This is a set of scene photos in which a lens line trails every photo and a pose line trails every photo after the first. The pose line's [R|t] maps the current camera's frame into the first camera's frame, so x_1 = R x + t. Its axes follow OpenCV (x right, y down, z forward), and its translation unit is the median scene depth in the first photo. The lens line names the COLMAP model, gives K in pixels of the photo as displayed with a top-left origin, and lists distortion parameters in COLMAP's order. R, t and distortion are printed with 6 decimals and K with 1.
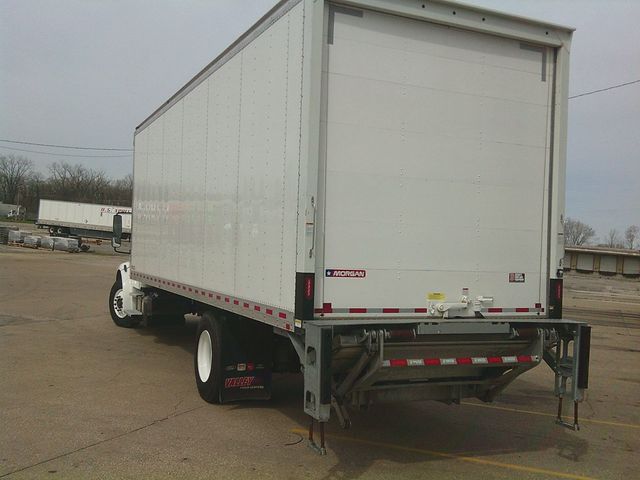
lens RADIAL K [[659.5, 0, 318.8], [0, 659.5, 238.4], [0, 0, 1]] dist [0.052357, 0.000000]
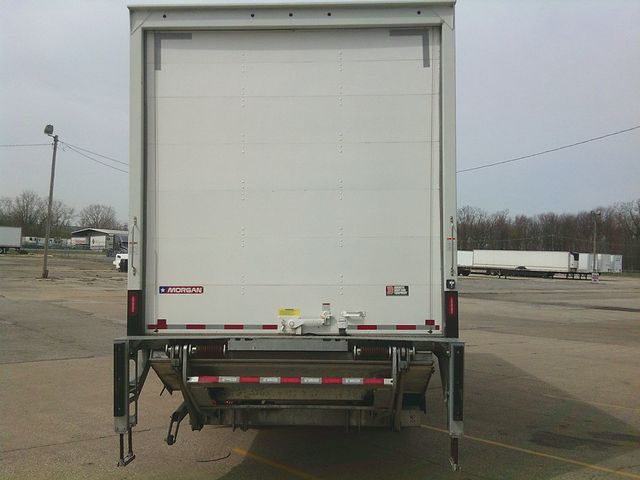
lens RADIAL K [[659.5, 0, 318.1], [0, 659.5, 242.4], [0, 0, 1]] dist [0.052357, 0.000000]
pose [[0.892190, -0.059784, -0.447685, 0.645572], [0.041225, 0.997843, -0.051095, 0.038172], [0.449774, 0.027131, 0.892730, 0.173455]]
